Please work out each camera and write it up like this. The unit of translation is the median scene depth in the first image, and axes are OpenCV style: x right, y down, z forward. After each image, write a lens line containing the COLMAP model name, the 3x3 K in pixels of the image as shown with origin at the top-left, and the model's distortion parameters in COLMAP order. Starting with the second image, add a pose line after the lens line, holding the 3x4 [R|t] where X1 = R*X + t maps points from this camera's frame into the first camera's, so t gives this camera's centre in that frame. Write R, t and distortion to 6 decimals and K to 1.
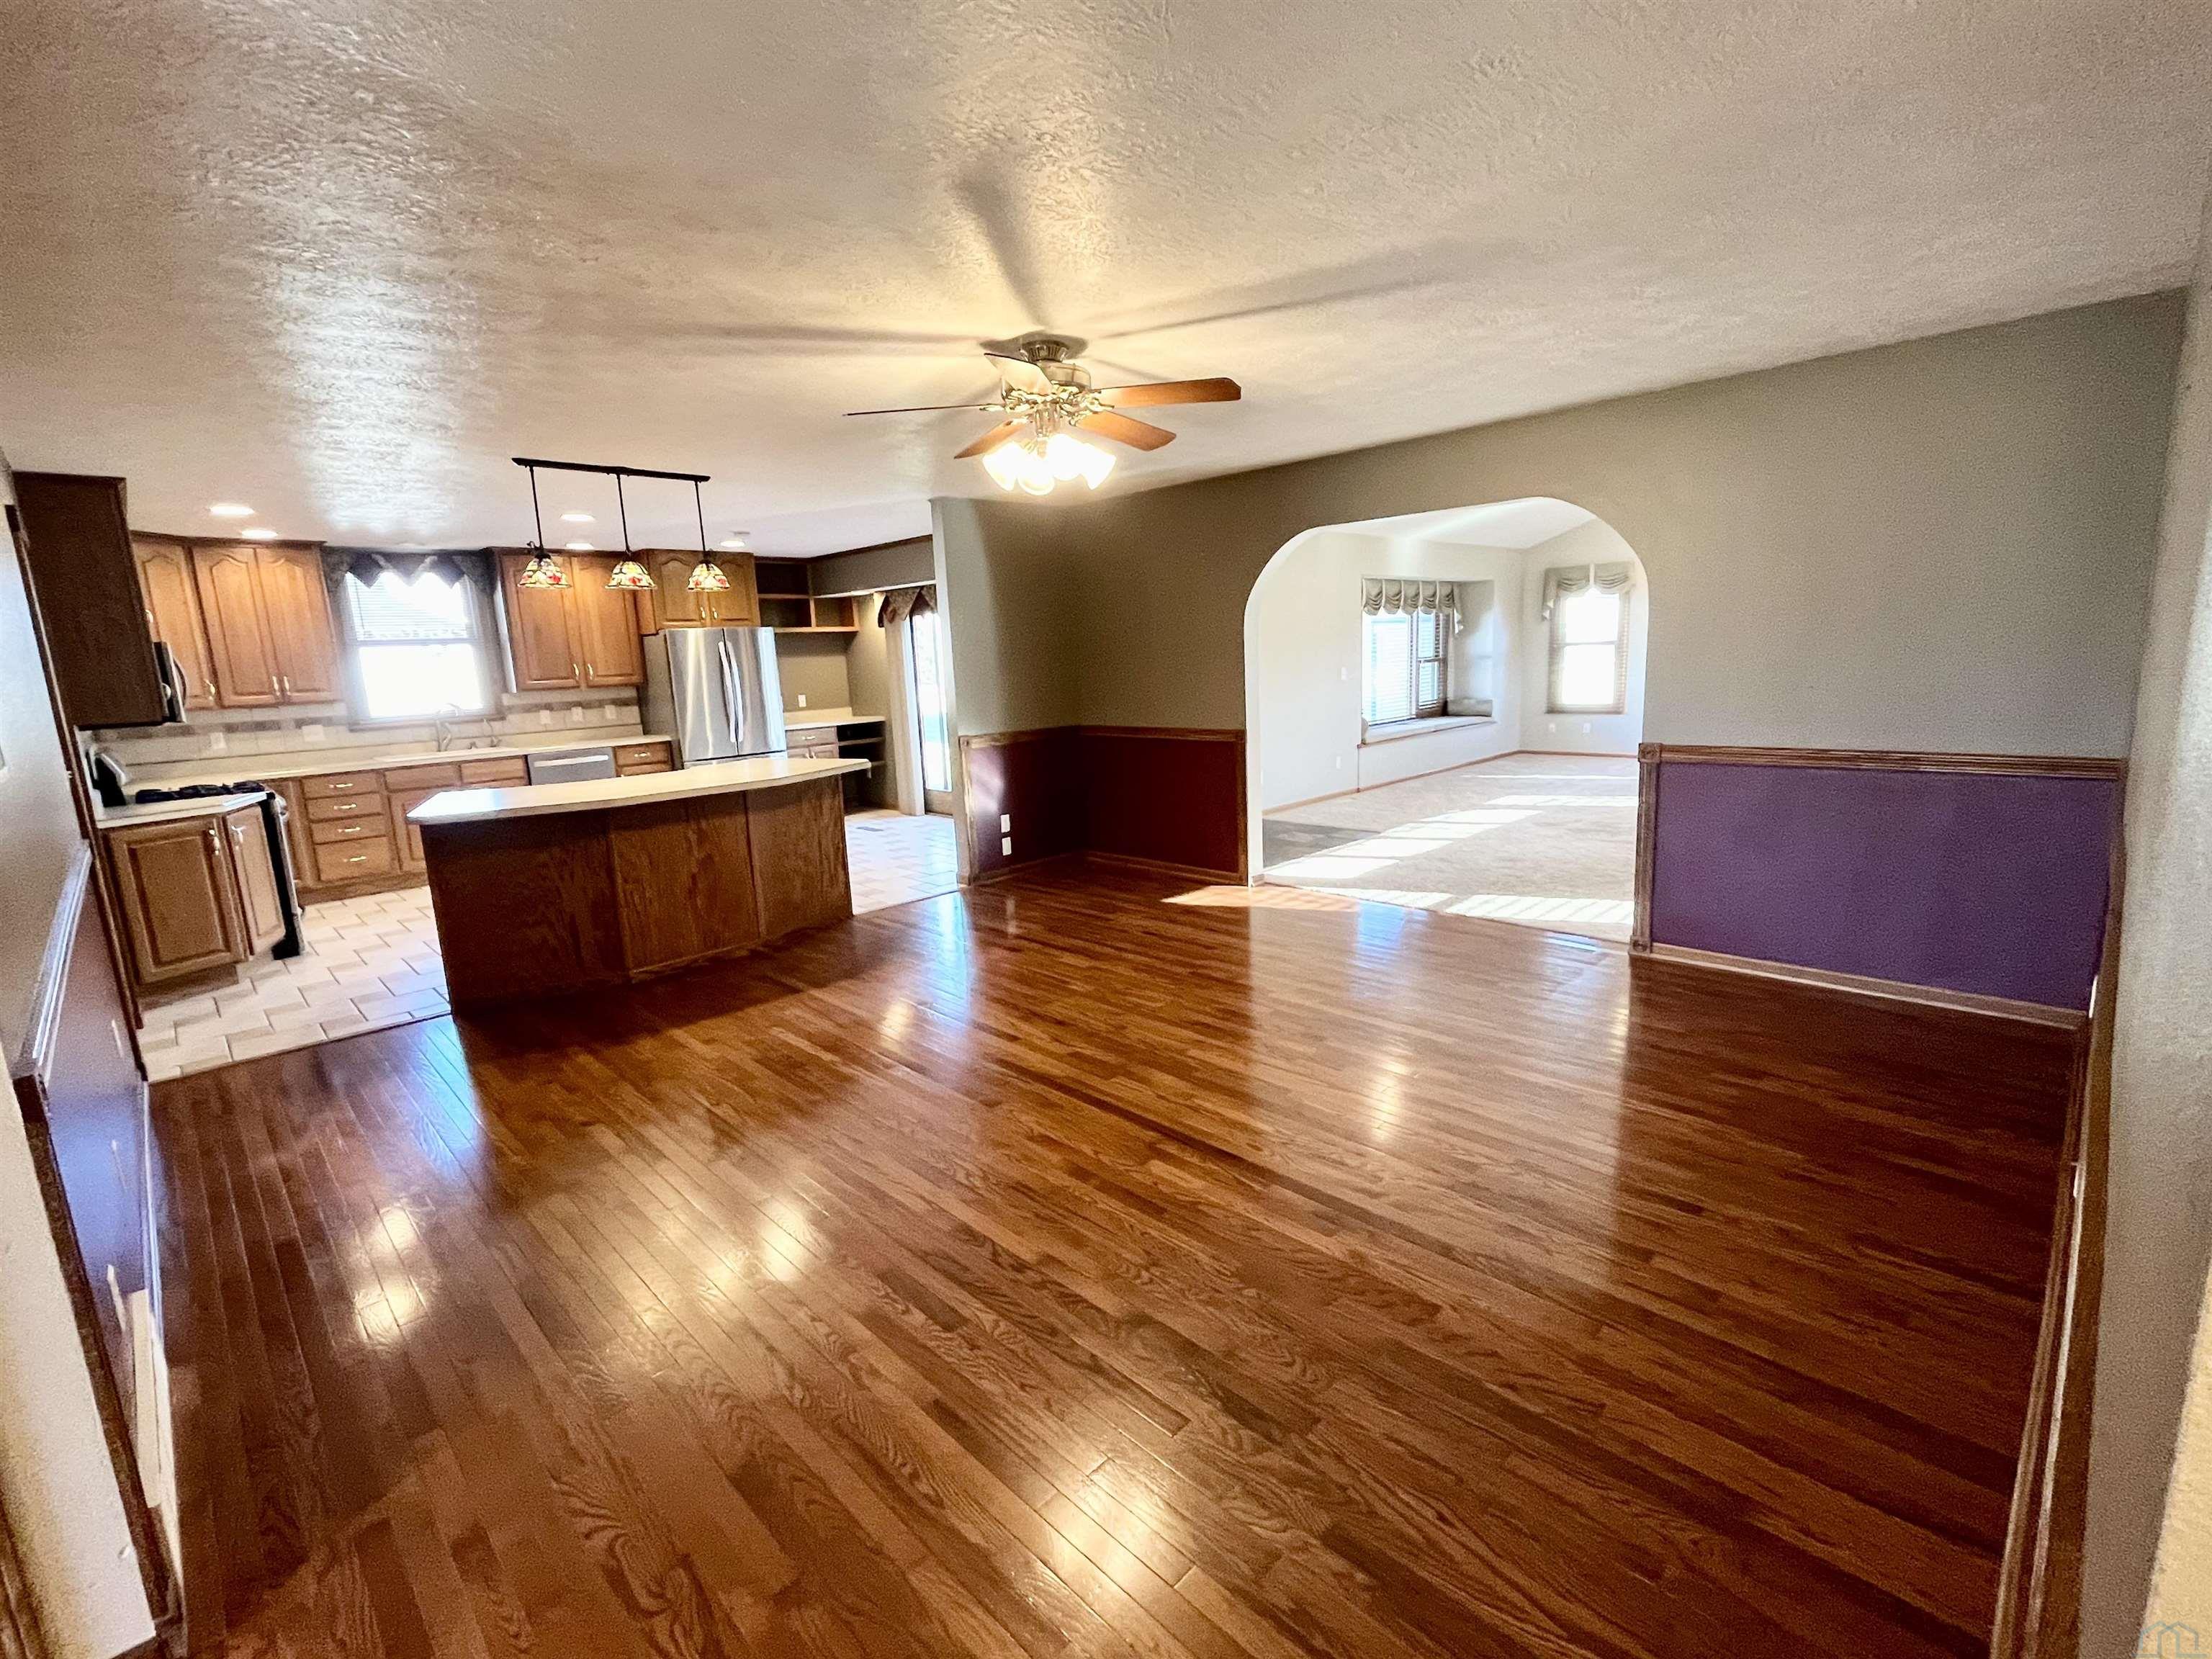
lens RADIAL K [[989.5, 0, 1106.0], [0, 989.5, 829.5], [0, 0, 1]] dist [-0.002813, 0.000047]
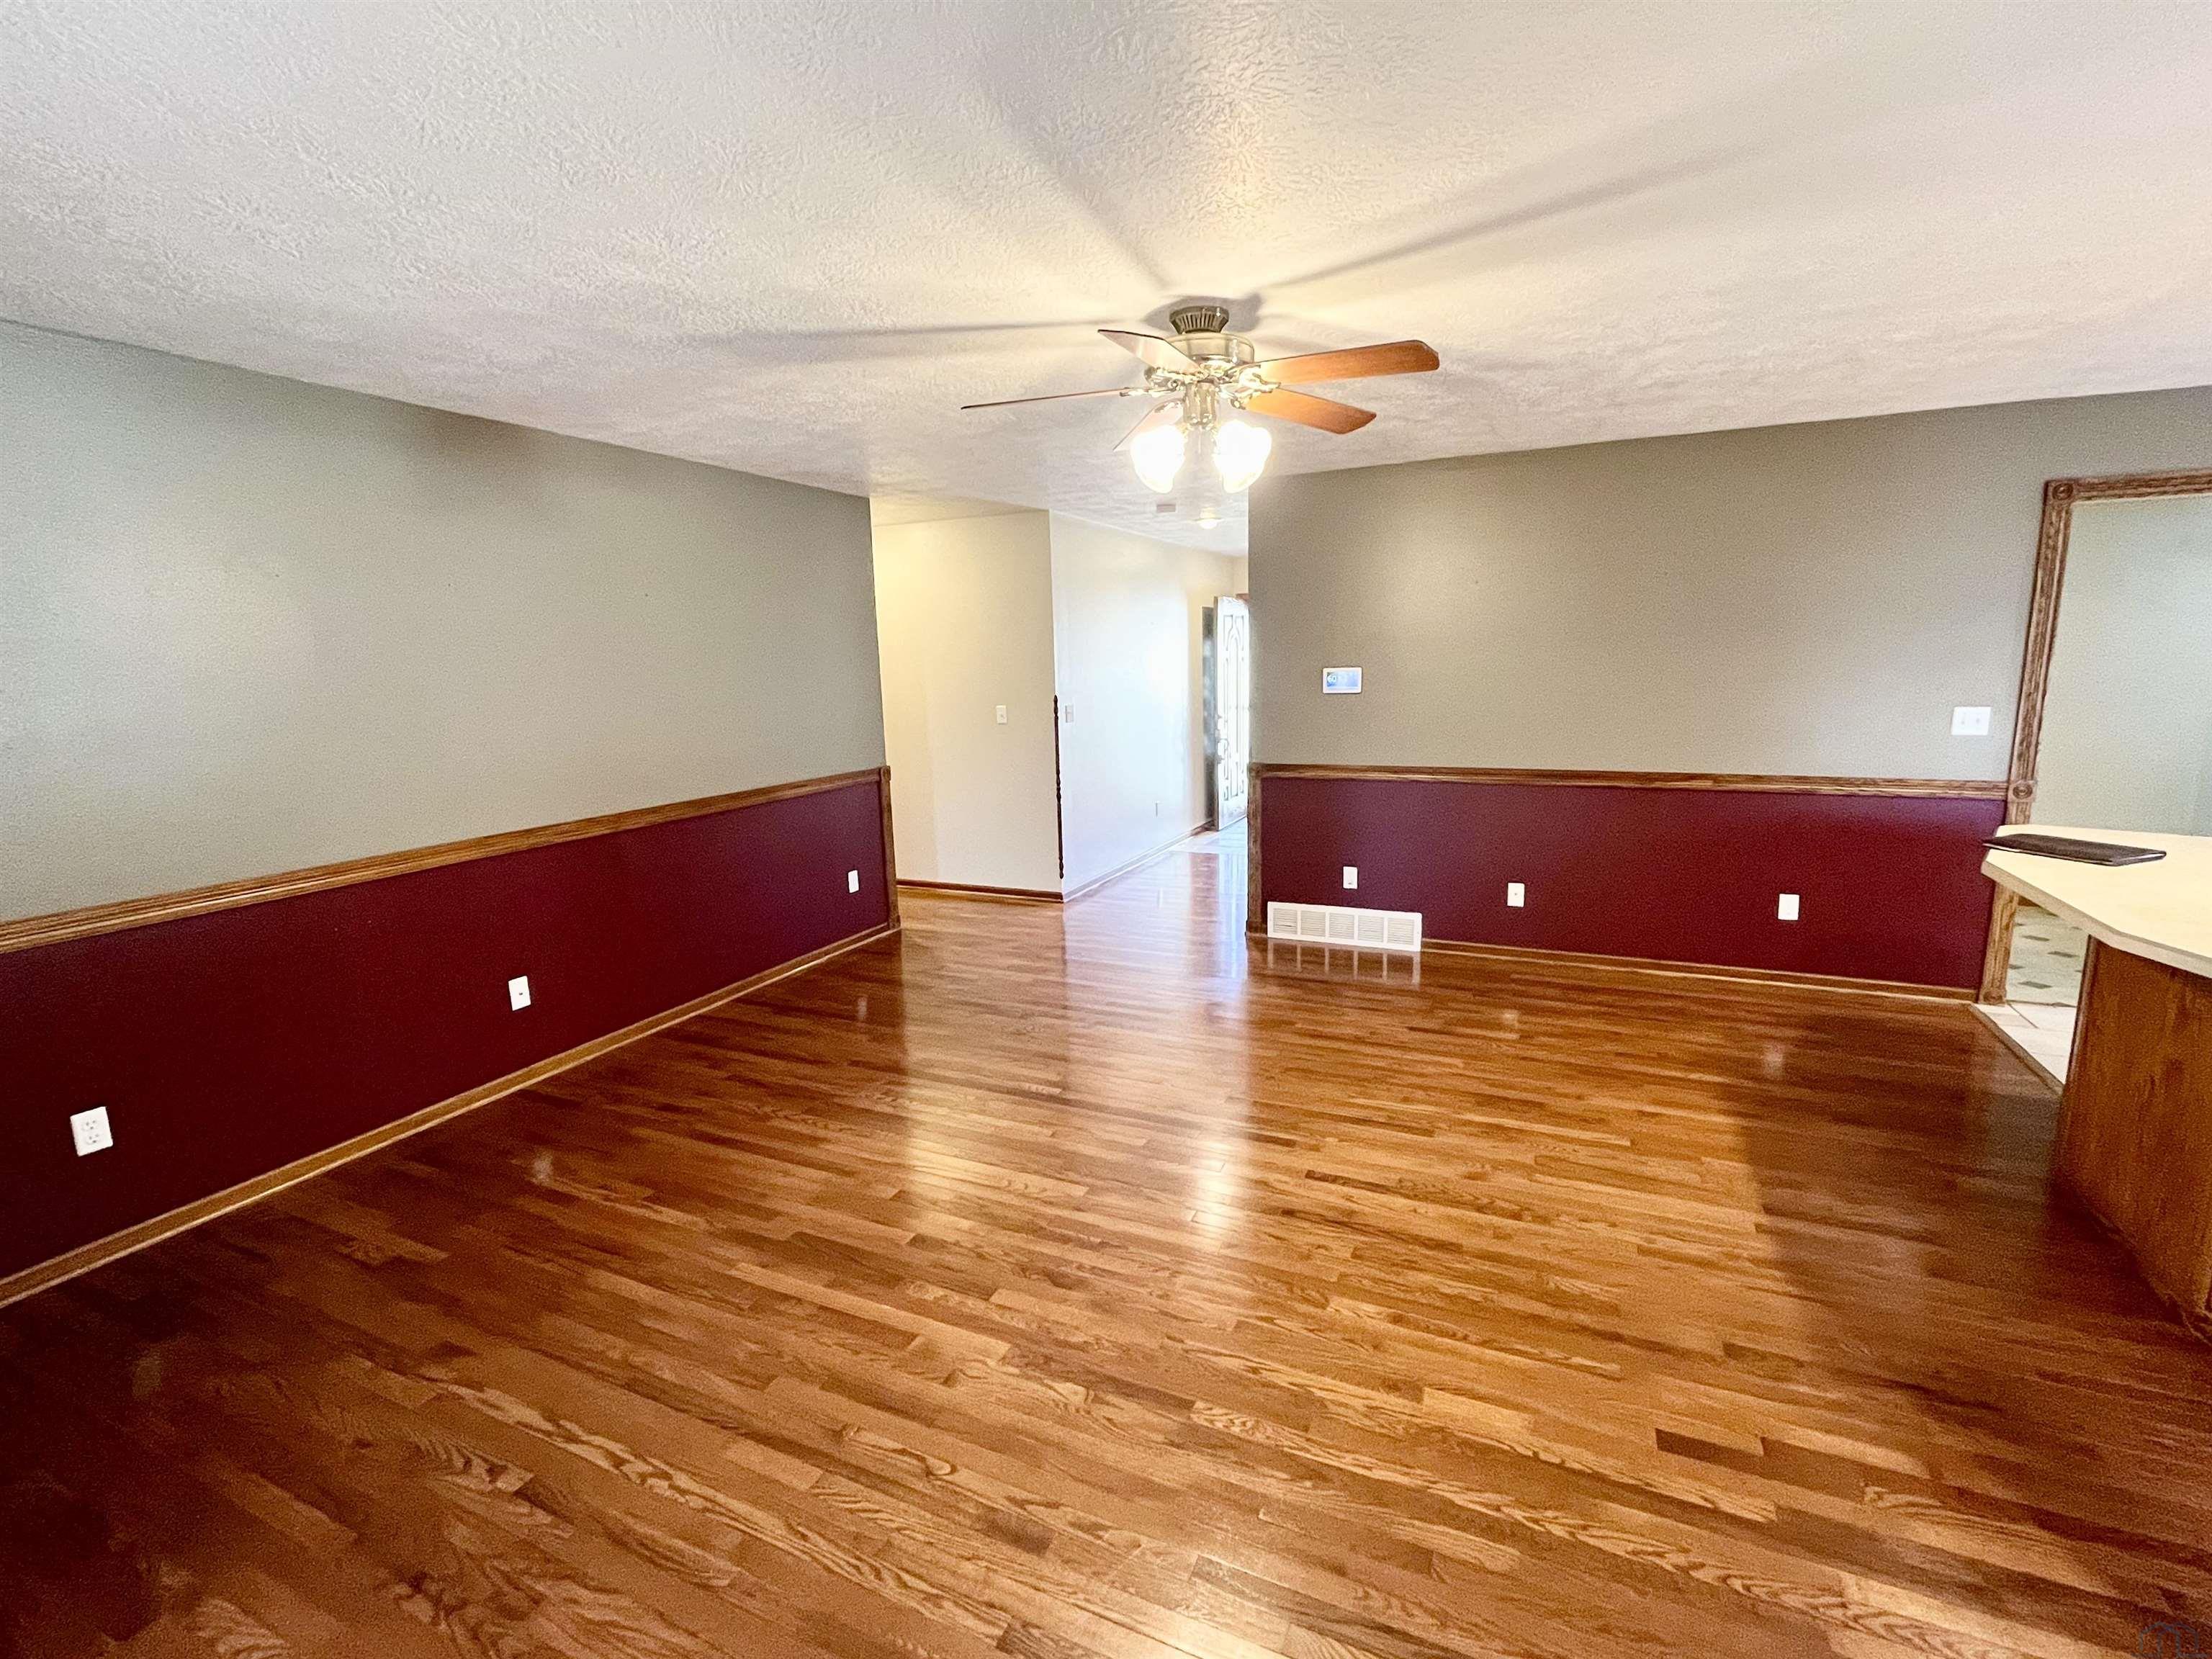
lens RADIAL K [[989.5, 0, 1106.0], [0, 989.5, 829.5], [0, 0, 1]] dist [-0.002813, 0.000047]
pose [[-0.933380, 0.125423, -0.336260, 0.352758], [0.000811, 0.937681, 0.347497, -0.385582], [0.358888, 0.324074, -0.875314, 1.895369]]
